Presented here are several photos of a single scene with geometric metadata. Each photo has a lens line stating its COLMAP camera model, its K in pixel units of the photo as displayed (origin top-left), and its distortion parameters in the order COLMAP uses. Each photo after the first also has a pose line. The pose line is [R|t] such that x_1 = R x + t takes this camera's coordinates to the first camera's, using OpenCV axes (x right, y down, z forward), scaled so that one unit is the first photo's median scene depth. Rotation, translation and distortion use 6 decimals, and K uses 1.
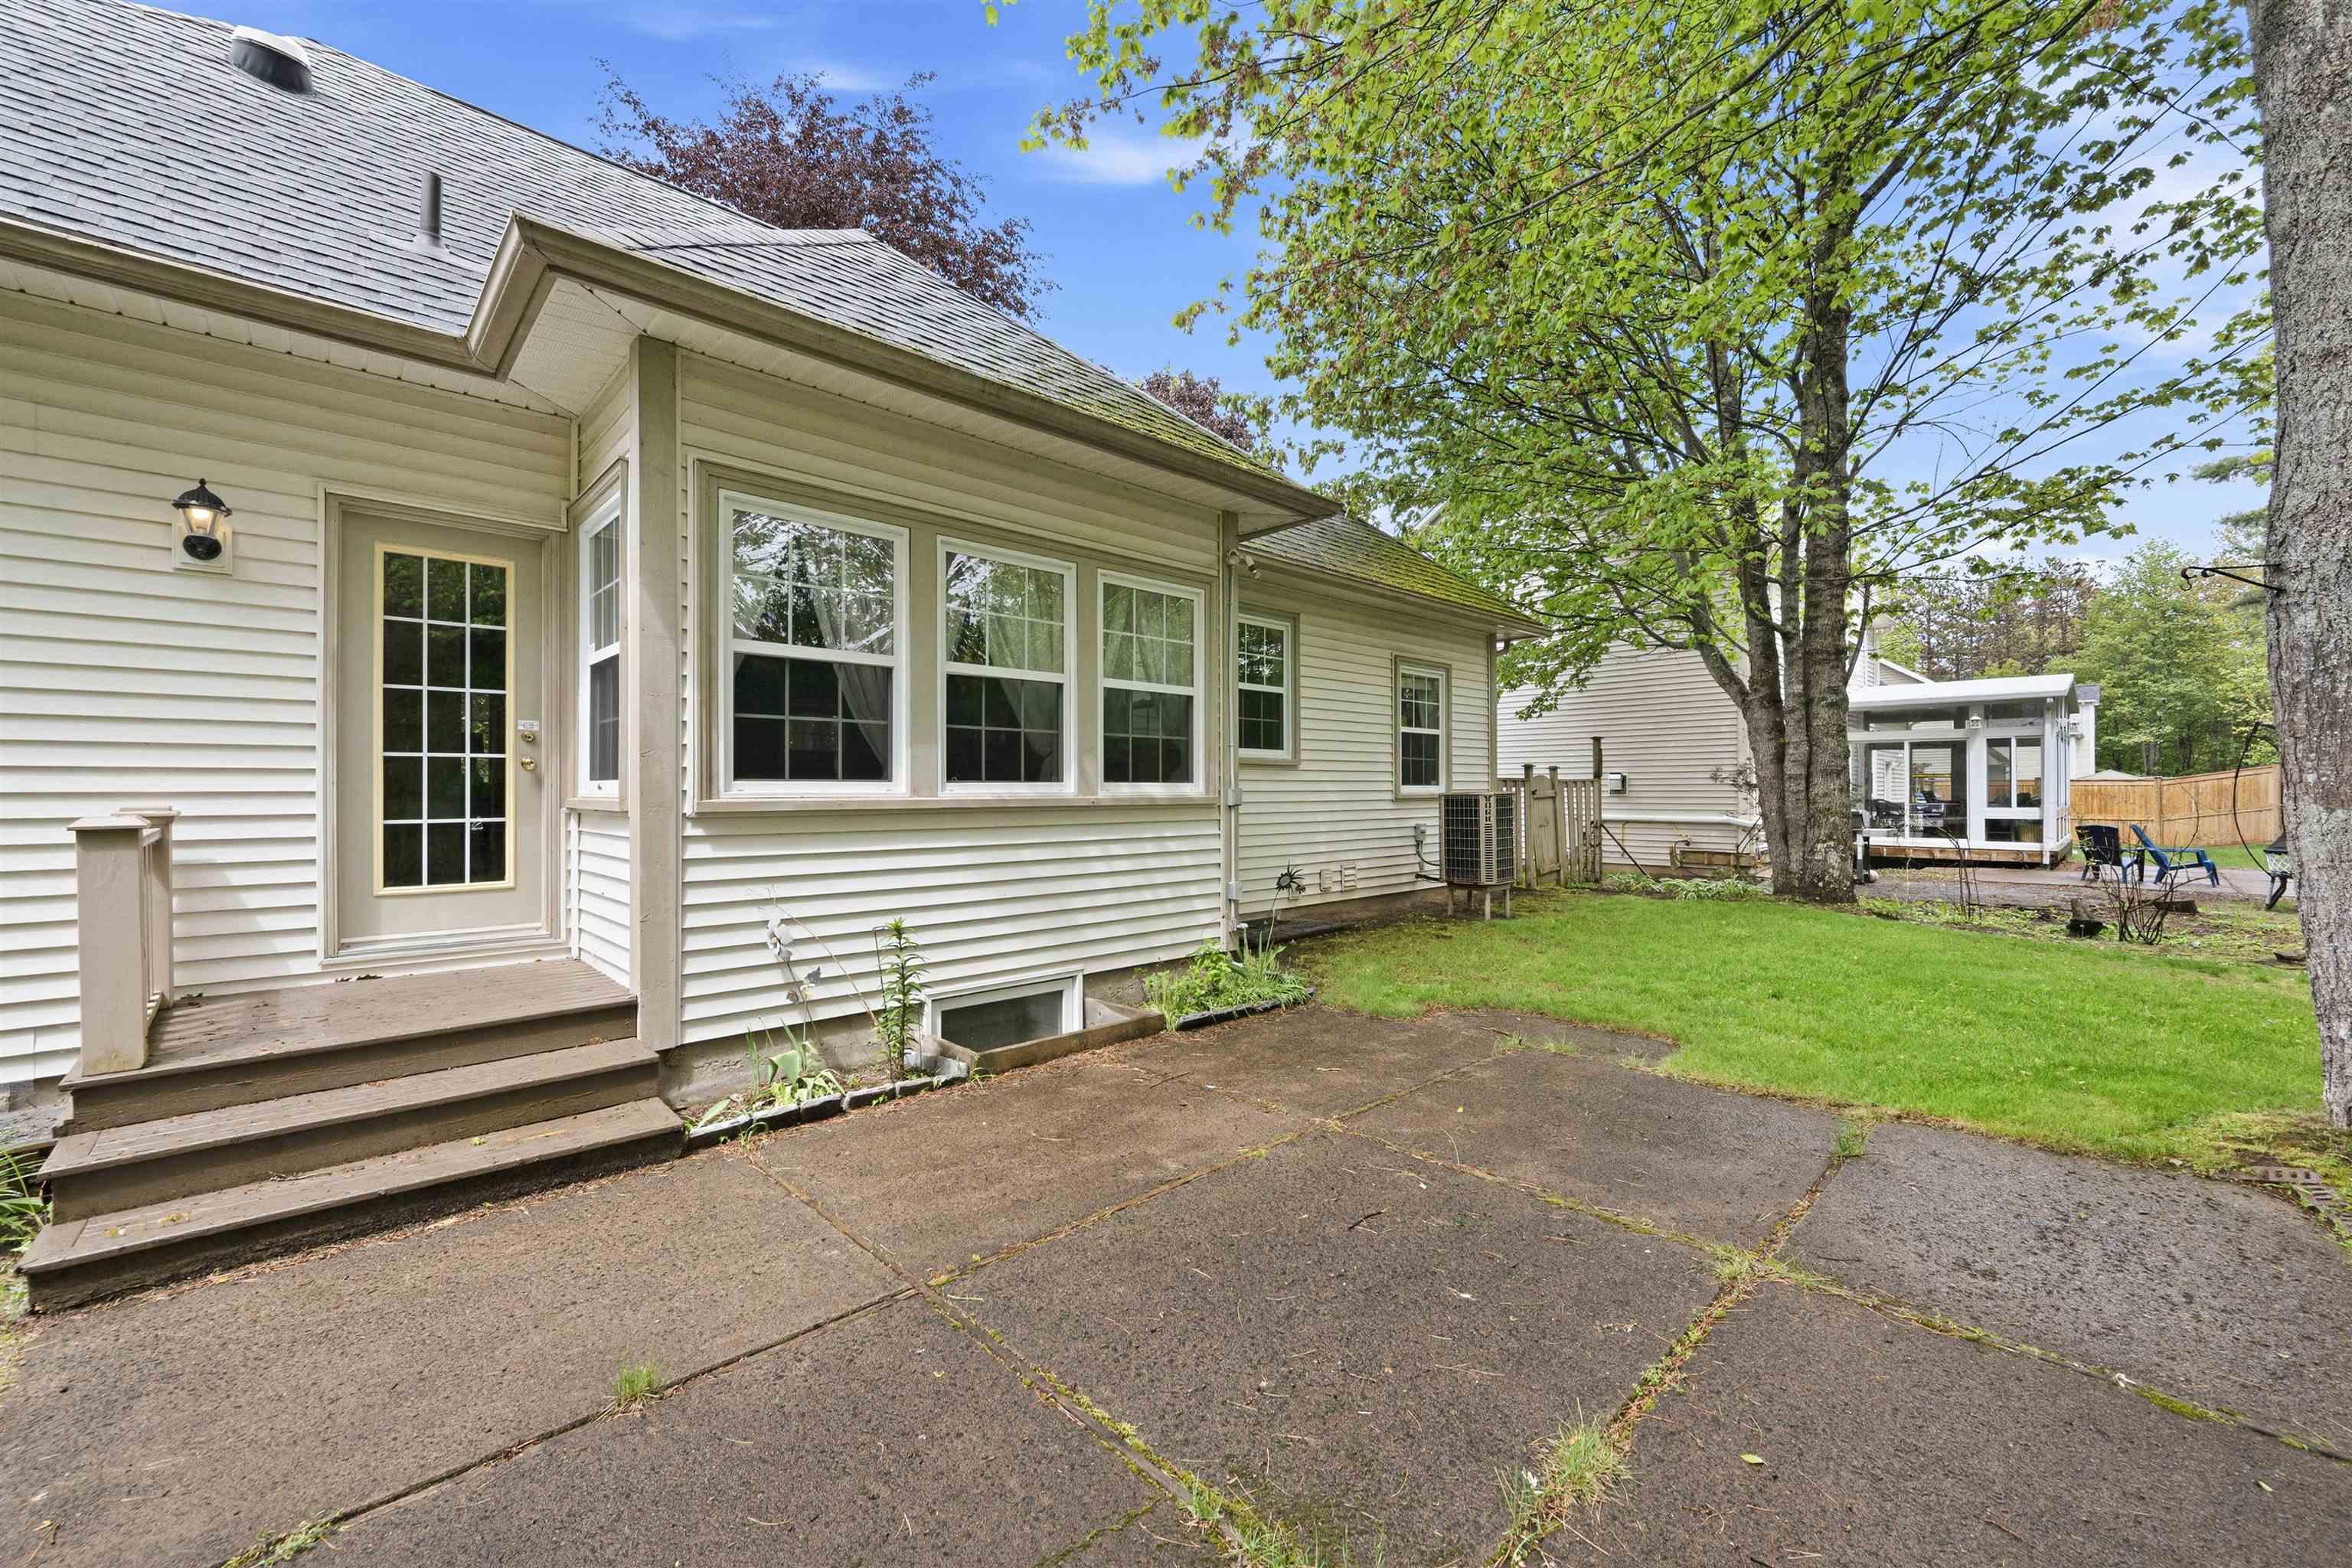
lens RADIAL K [[937.2, 0, 1175.1], [0, 937.2, 779.9], [0, 0, 1]] dist [-0.003271, -0.000048]
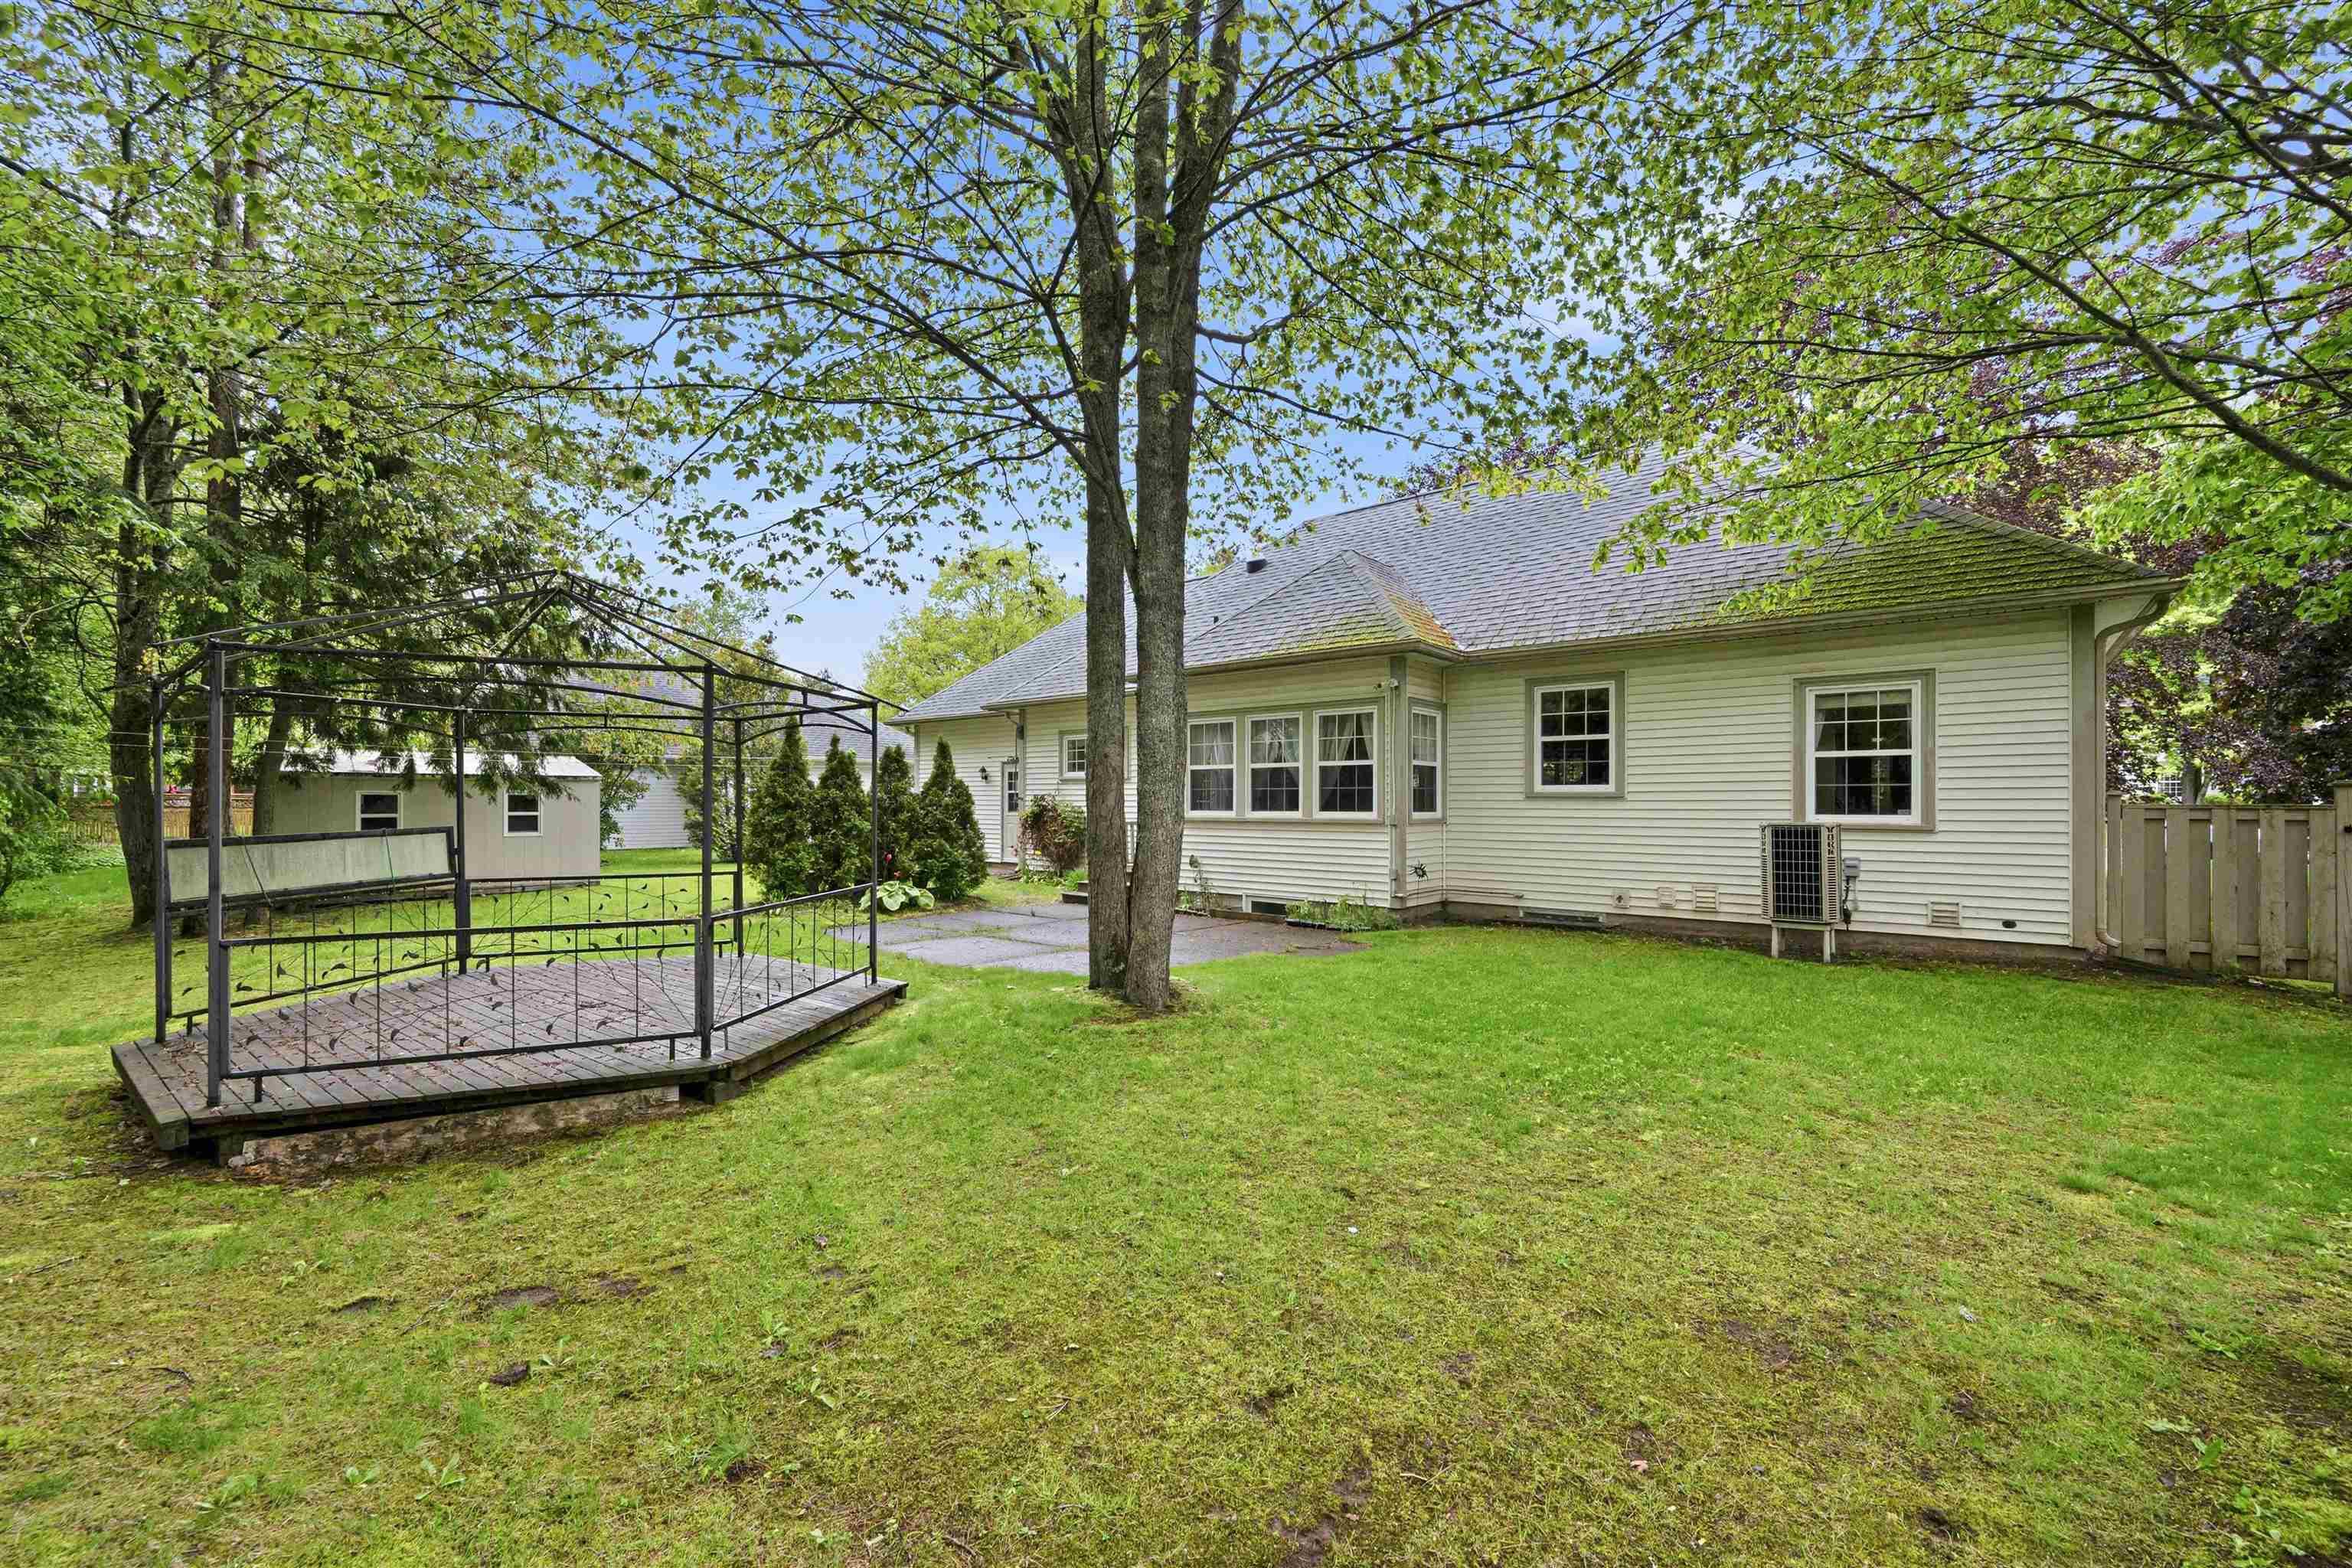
lens RADIAL K [[937.2, 0, 1177.3], [0, 937.2, 800.8], [0, 0, 1]] dist [-0.003271, -0.000048]
pose [[0.083995, -0.012260, -0.996391, 1.303438], [0.001673, 0.999925, -0.012162, 0.002961], [0.996465, -0.000646, 0.084009, 0.335006]]
